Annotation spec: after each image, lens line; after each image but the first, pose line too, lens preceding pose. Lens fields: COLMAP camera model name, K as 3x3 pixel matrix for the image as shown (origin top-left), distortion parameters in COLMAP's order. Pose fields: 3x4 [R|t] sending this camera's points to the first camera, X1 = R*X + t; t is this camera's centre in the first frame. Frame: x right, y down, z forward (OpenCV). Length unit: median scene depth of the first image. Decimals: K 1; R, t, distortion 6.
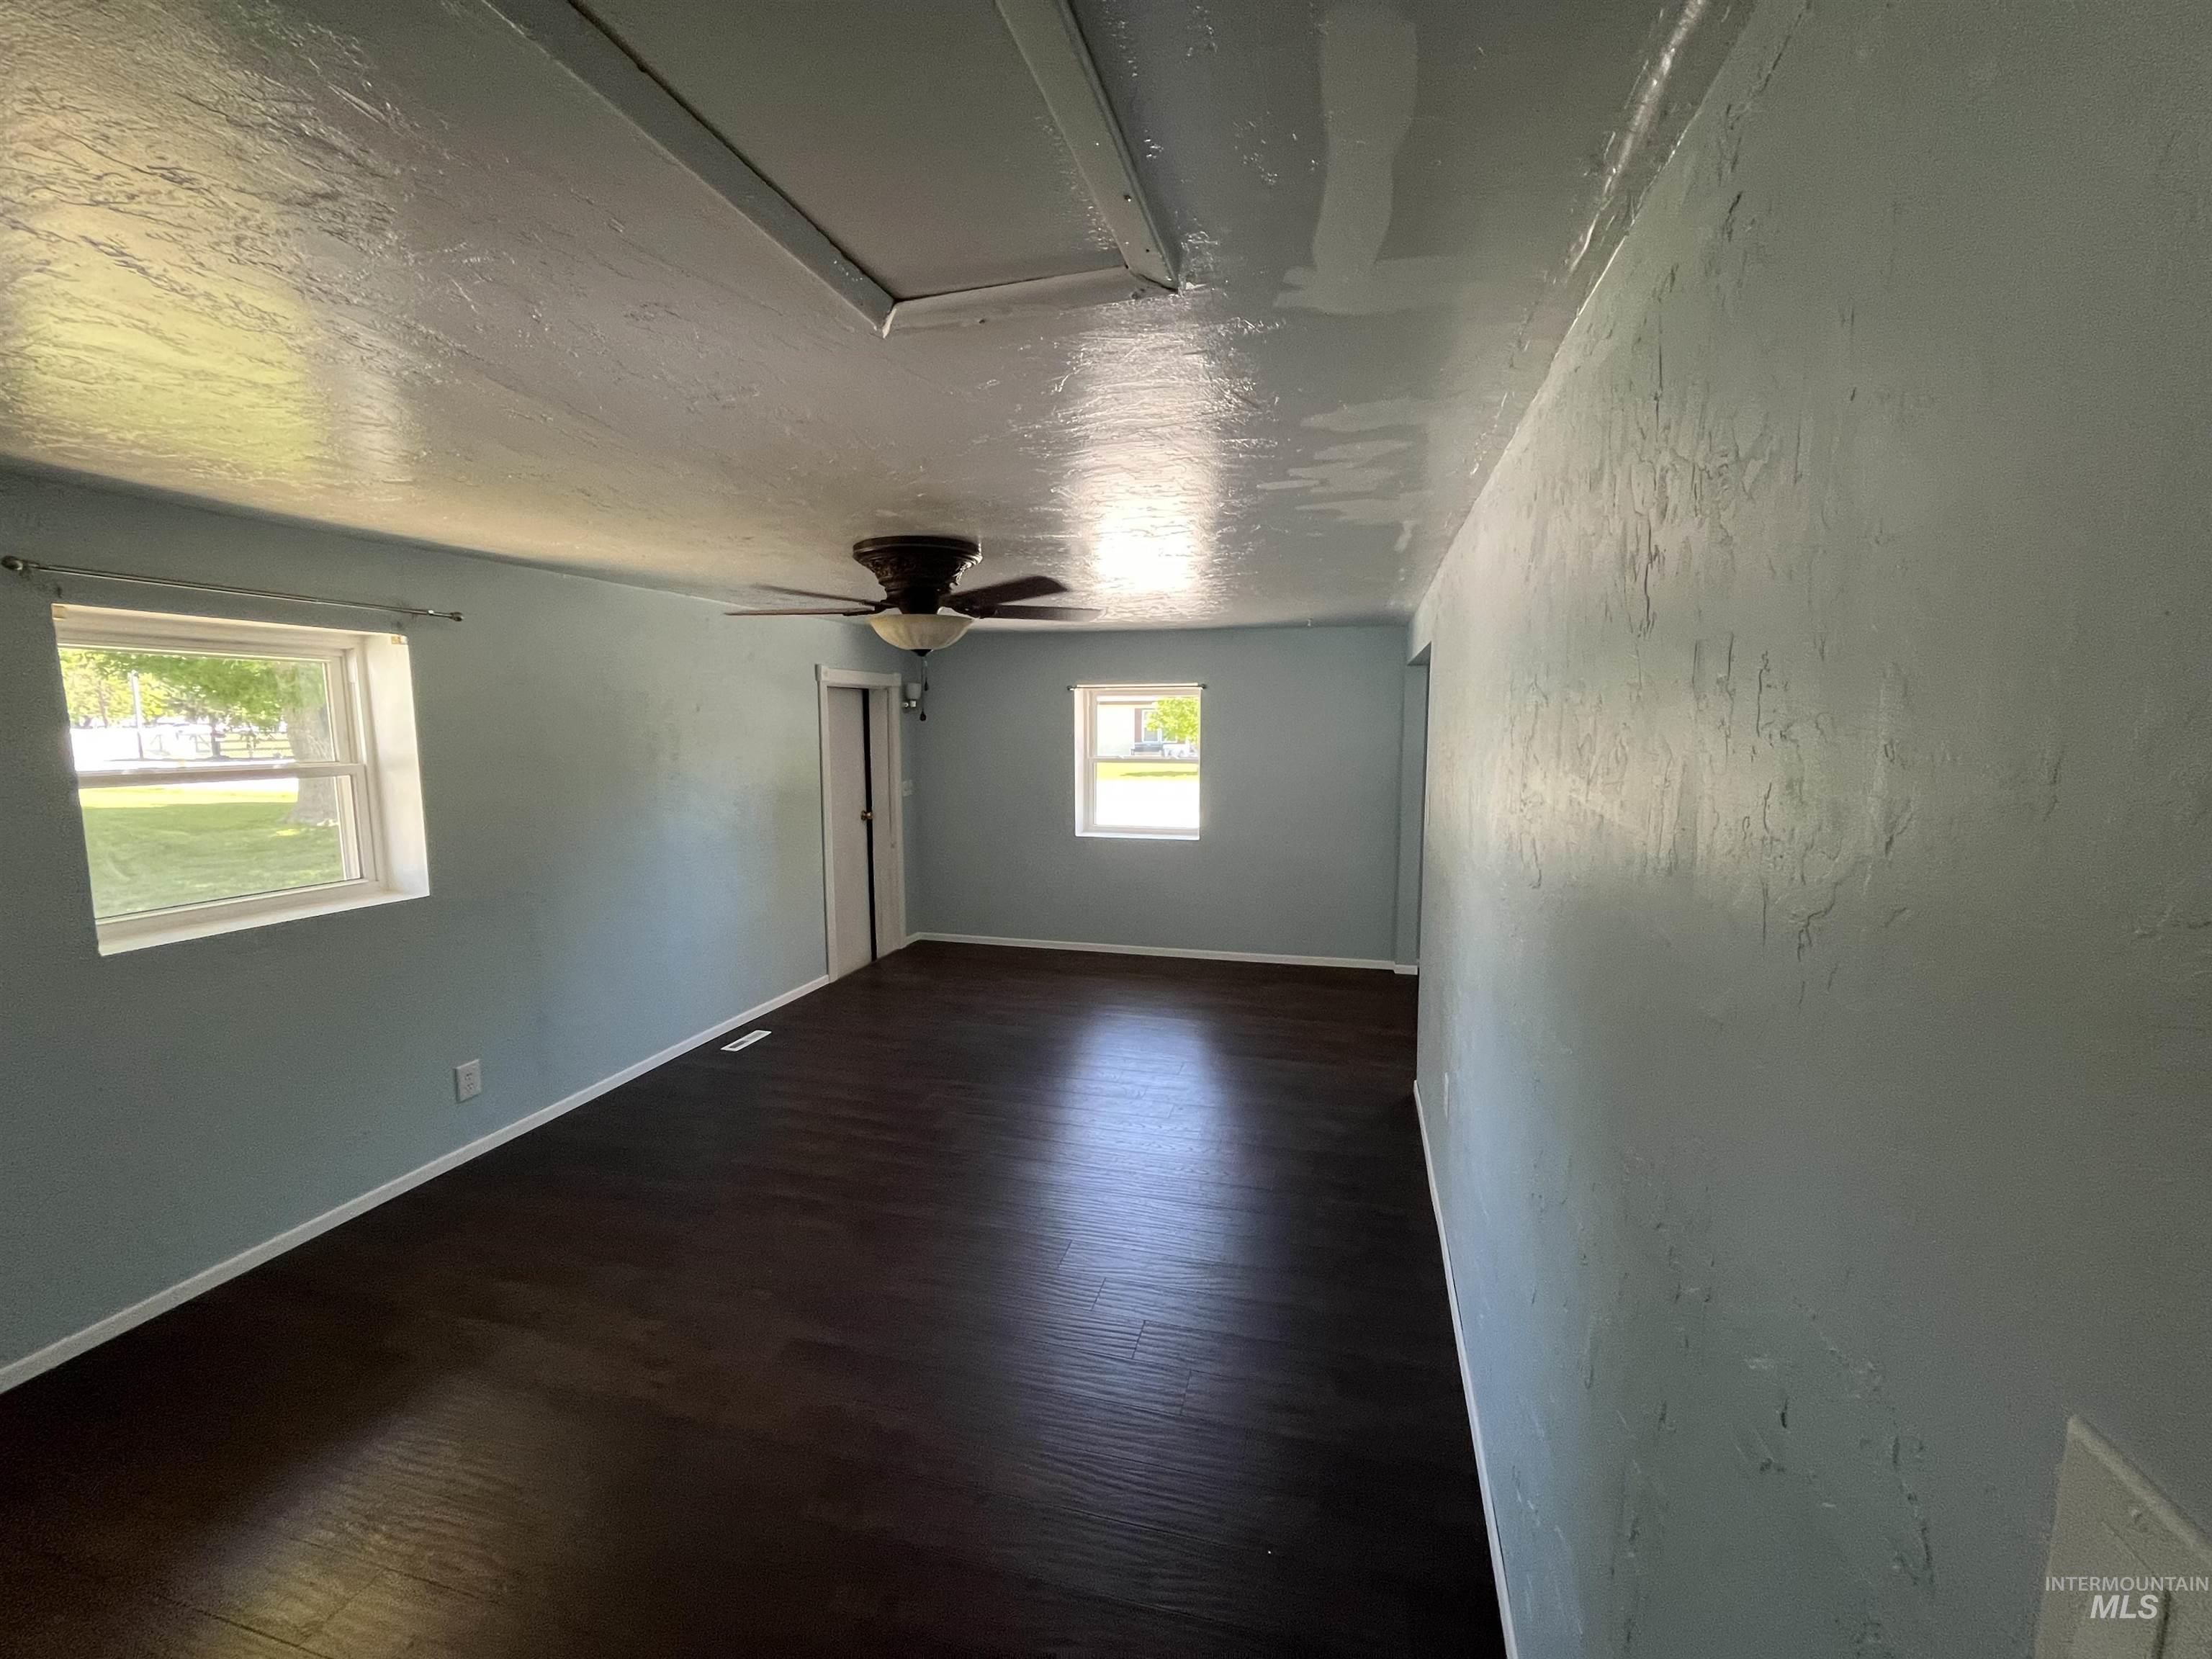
lens RADIAL K [[900.2, 0, 1095.7], [0, 900.2, 825.8], [0, 0, 1]] dist [-0.004803, 0.000522]
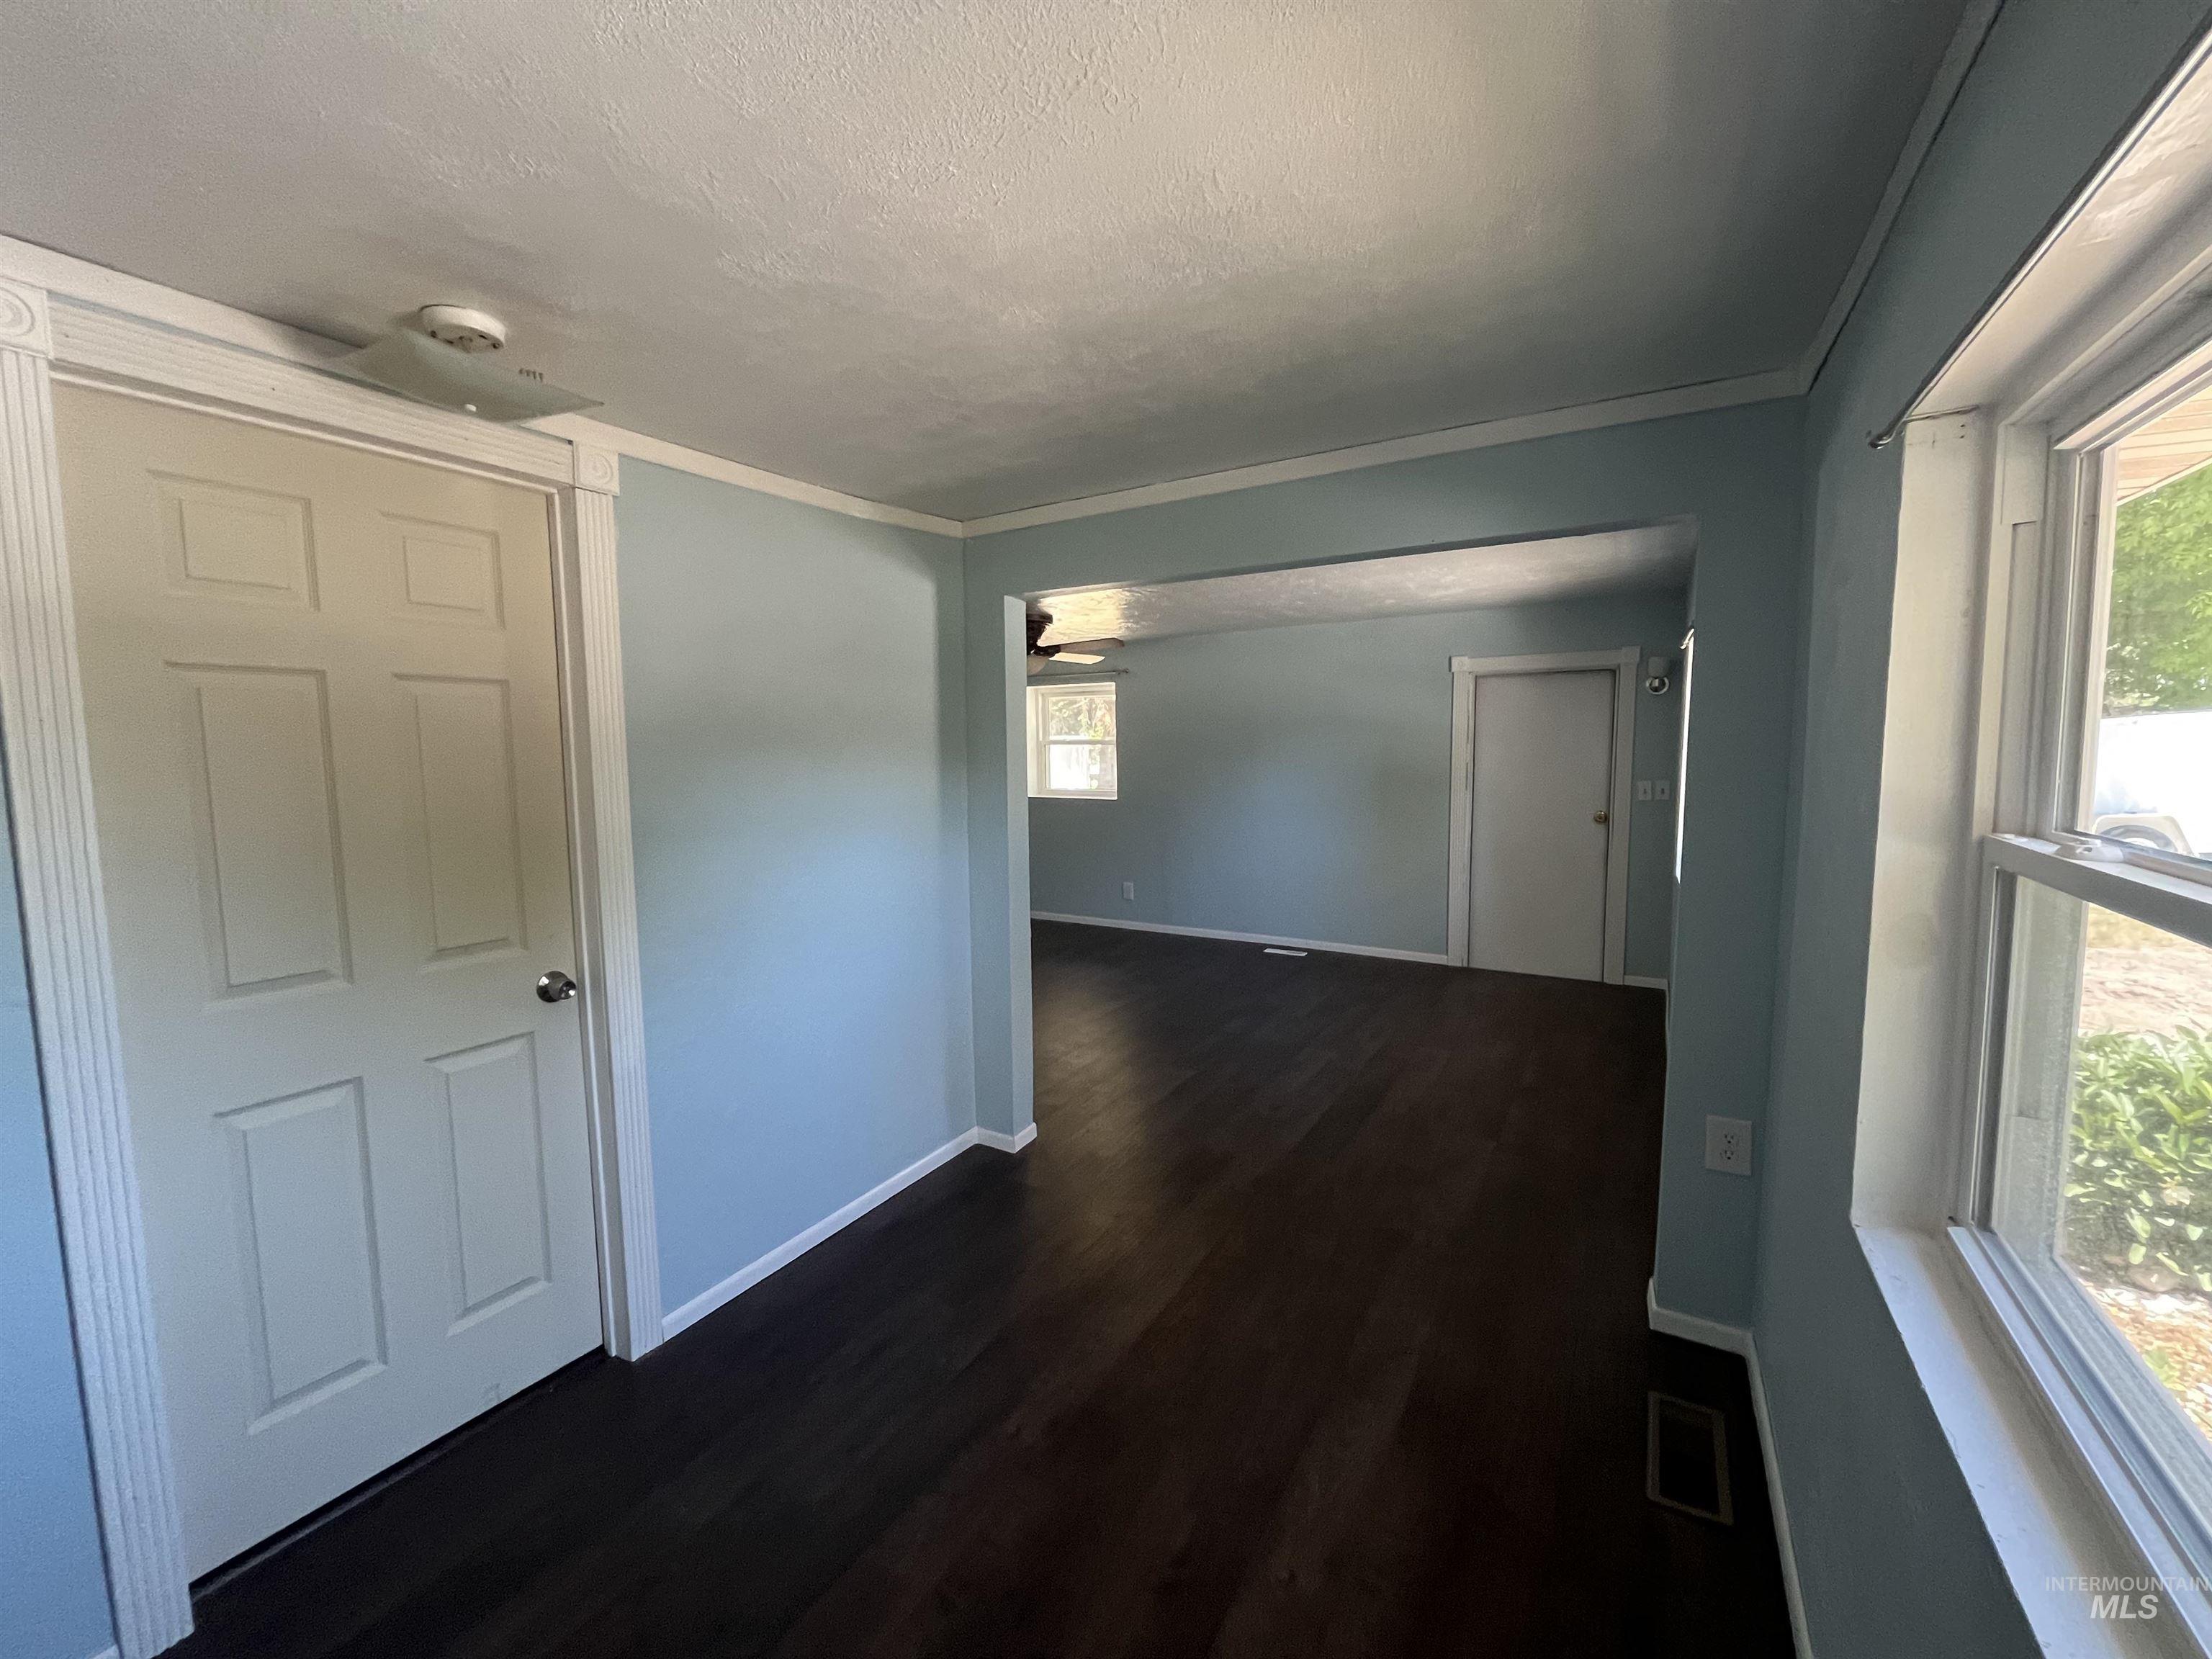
lens RADIAL K [[900.2, 0, 1095.7], [0, 900.2, 825.8], [0, 0, 1]] dist [-0.004803, 0.000522]
pose [[-0.262164, 0.094090, -0.960425, 1.320089], [-0.095149, 0.987866, 0.122751, -0.118115], [0.960321, 0.123565, -0.250031, 1.424197]]
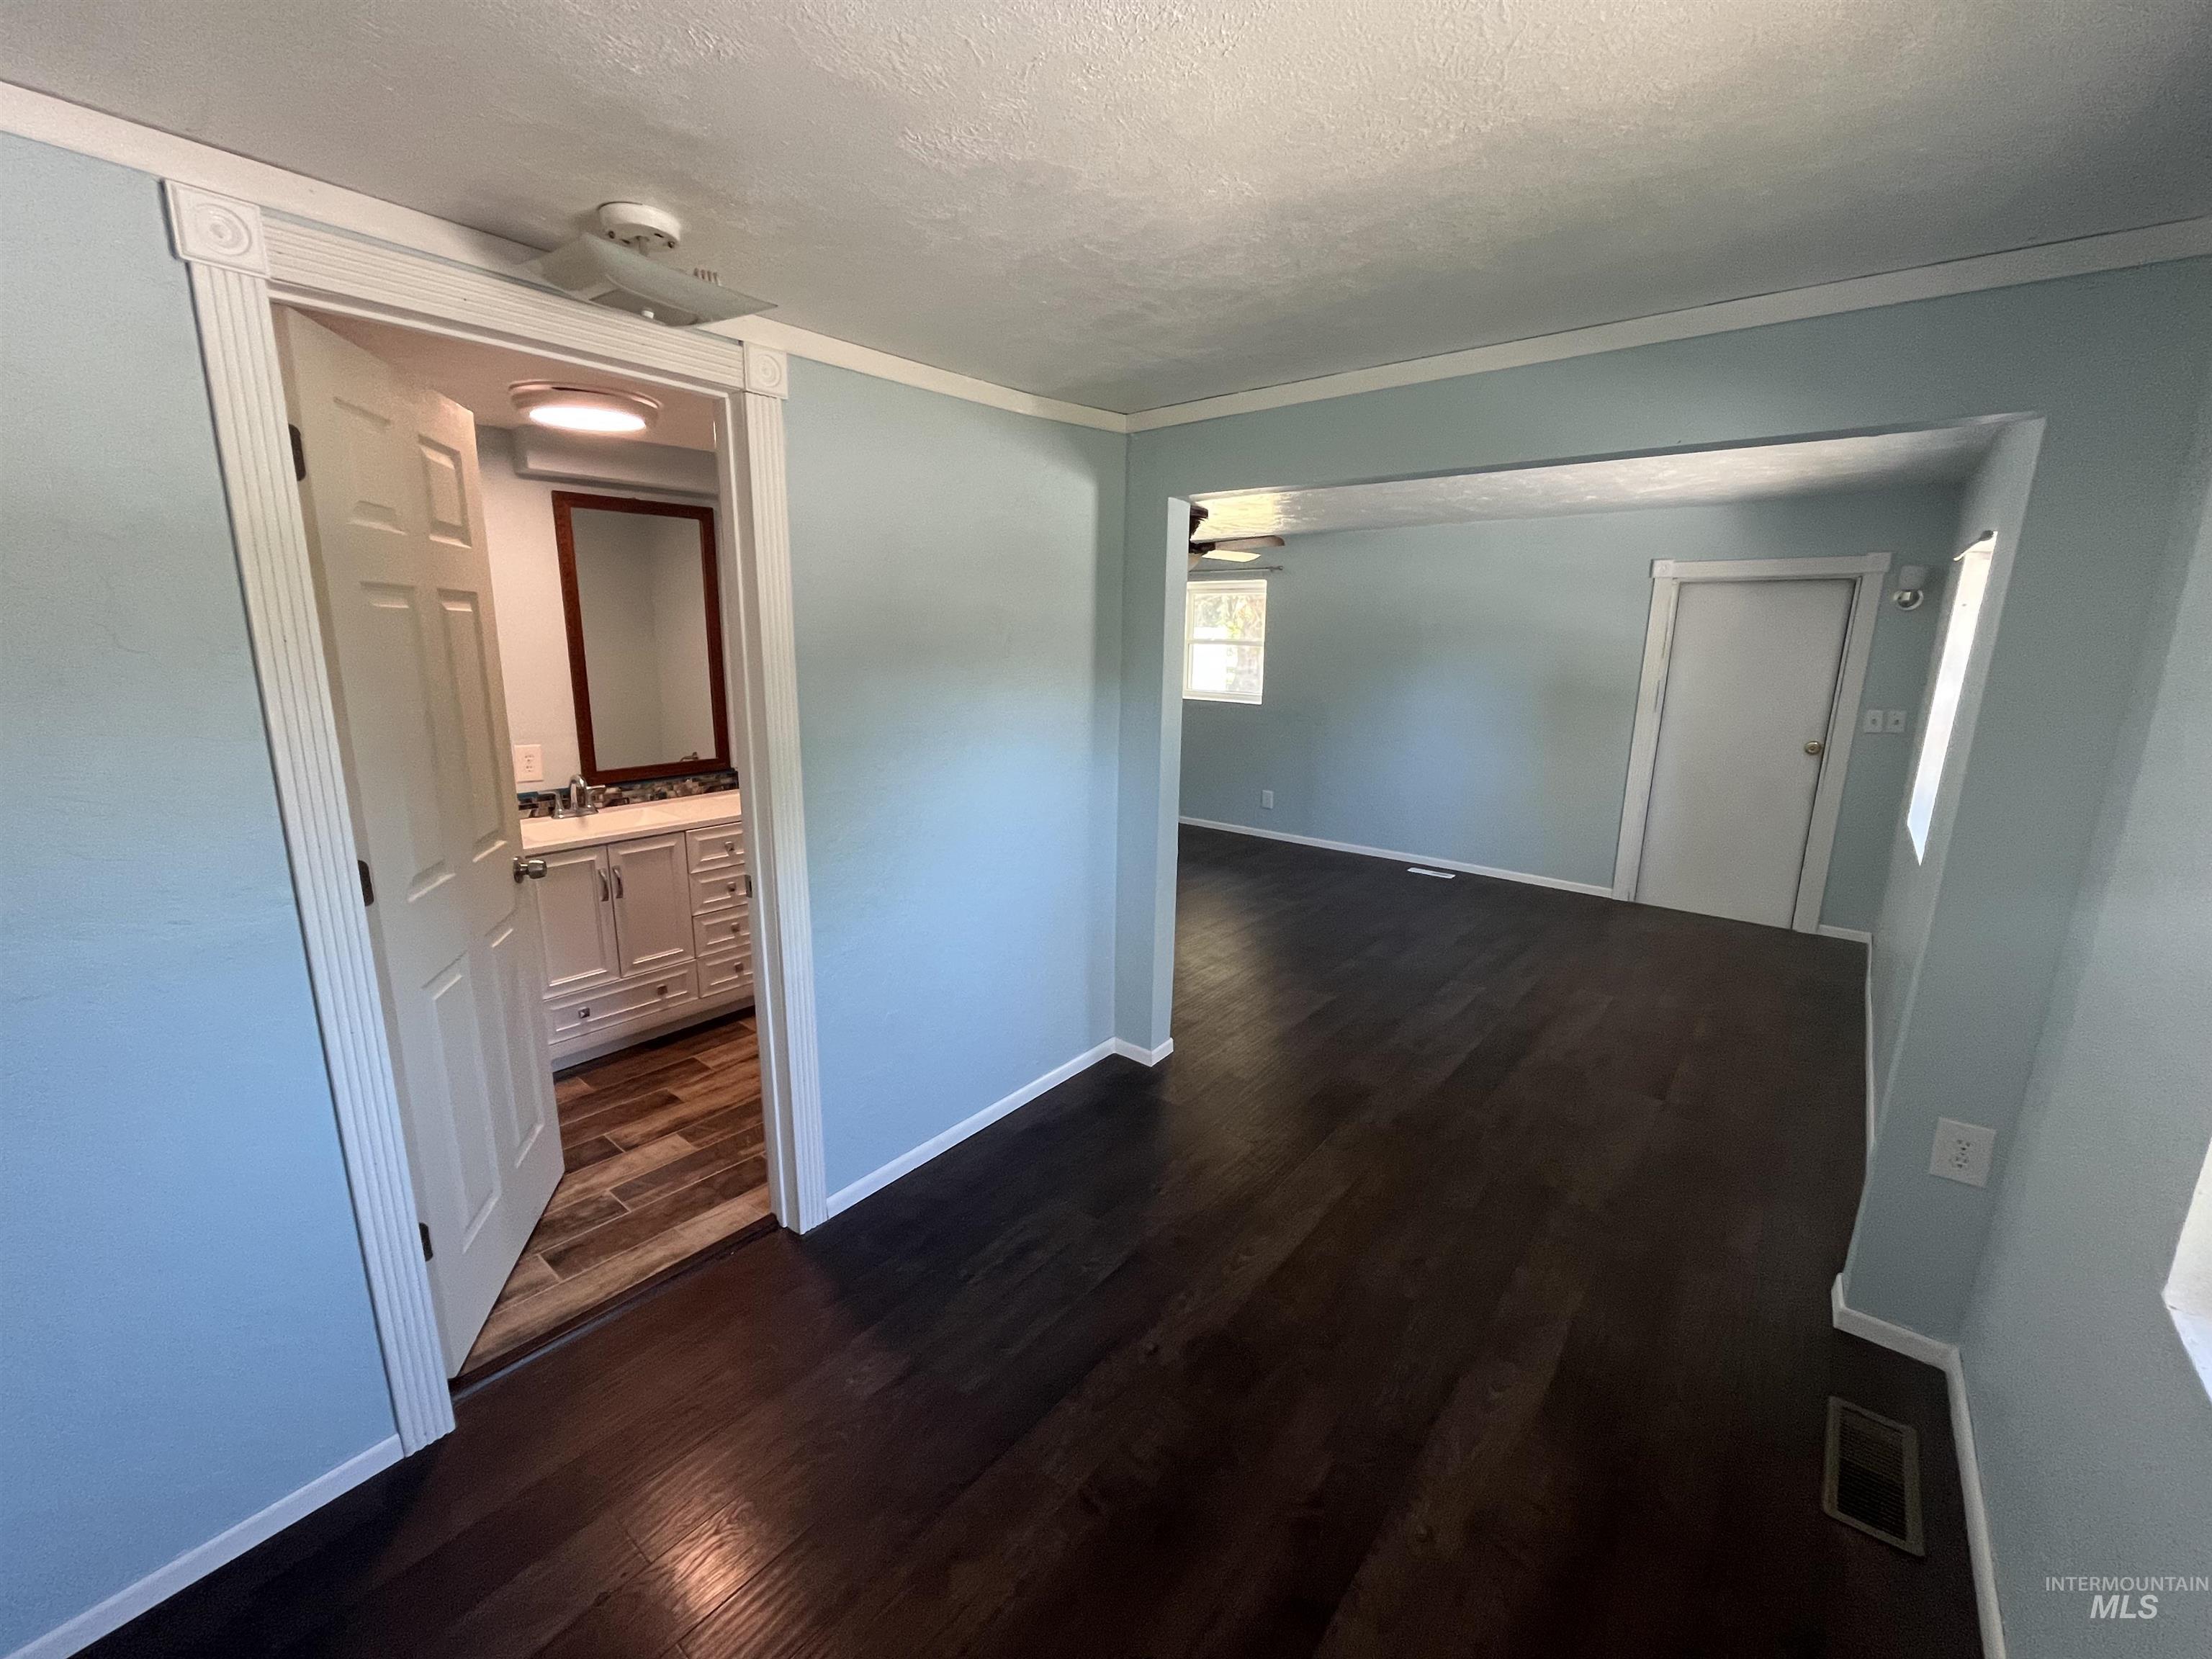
lens RADIAL K [[900.2, 0, 1095.7], [0, 900.2, 825.8], [0, 0, 1]] dist [-0.004803, 0.000522]
pose [[-0.400206, 0.191141, -0.896270, 1.300843], [-0.114529, 0.959908, 0.255853, -0.138328], [0.909240, 0.205043, -0.362270, 1.390129]]
